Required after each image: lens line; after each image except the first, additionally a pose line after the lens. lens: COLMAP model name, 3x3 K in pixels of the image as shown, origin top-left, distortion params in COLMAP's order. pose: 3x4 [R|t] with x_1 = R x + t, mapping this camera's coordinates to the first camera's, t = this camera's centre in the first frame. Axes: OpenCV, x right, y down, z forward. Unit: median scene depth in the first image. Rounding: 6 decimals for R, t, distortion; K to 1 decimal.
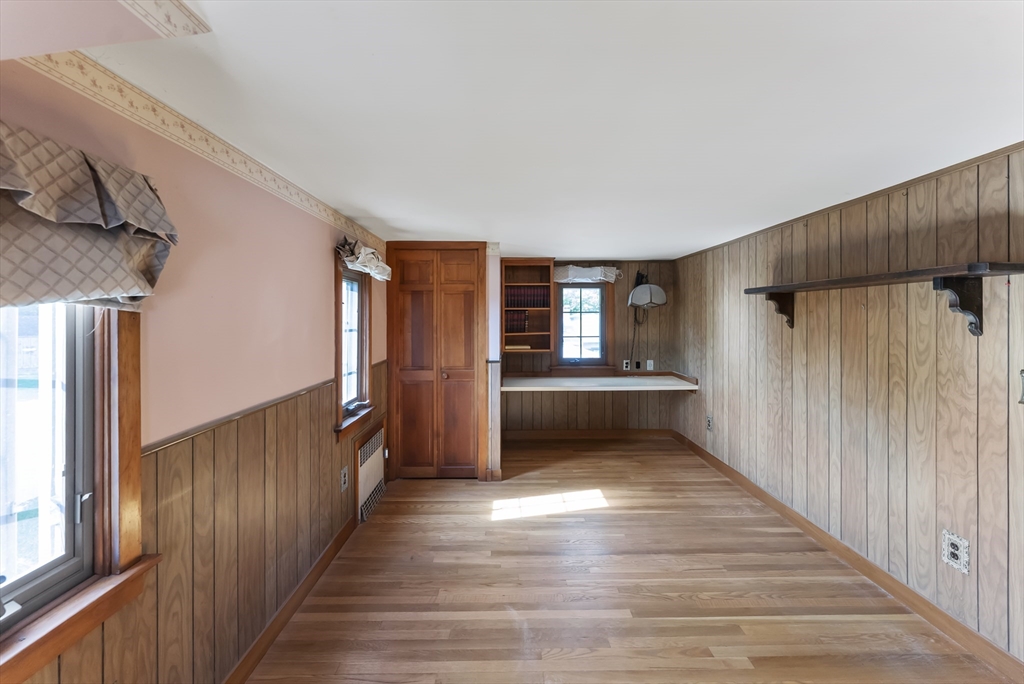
lens RADIAL K [[418.5, 0, 508.8], [0, 418.5, 312.1], [0, 0, 1]] dist [0.000797, -0.000492]
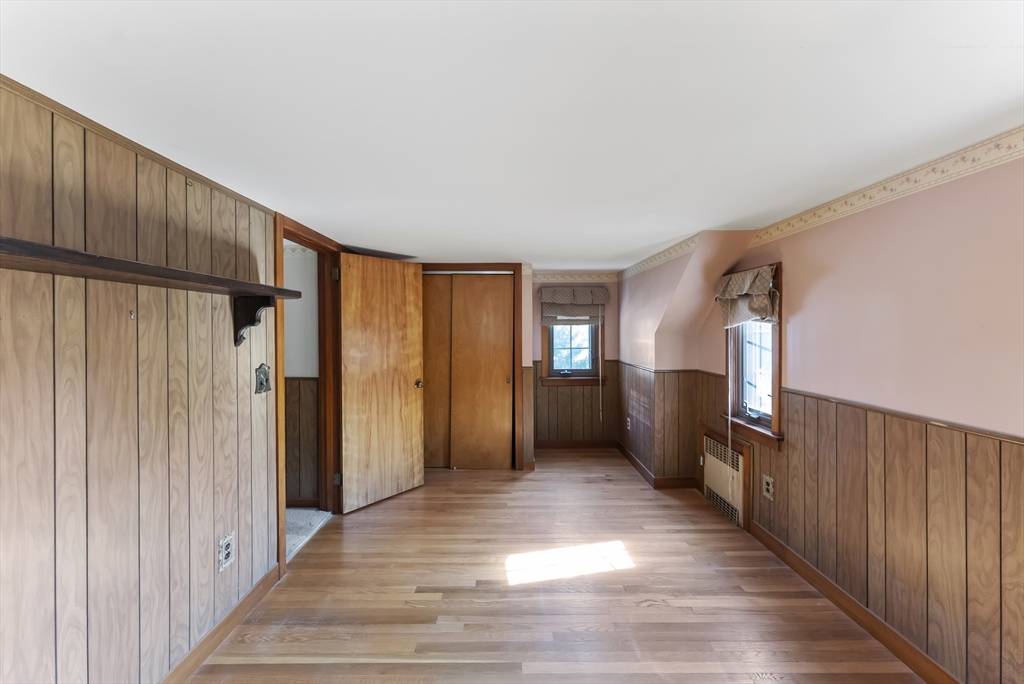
lens RADIAL K [[418.5, 0, 511.8], [0, 418.5, 338.9], [0, 0, 1]] dist [0.000797, -0.000492]
pose [[-0.999959, 0.007912, -0.004298, 0.321770], [0.007852, 0.999875, 0.013710, 0.022688], [0.004406, 0.013676, -0.999897, 1.930297]]
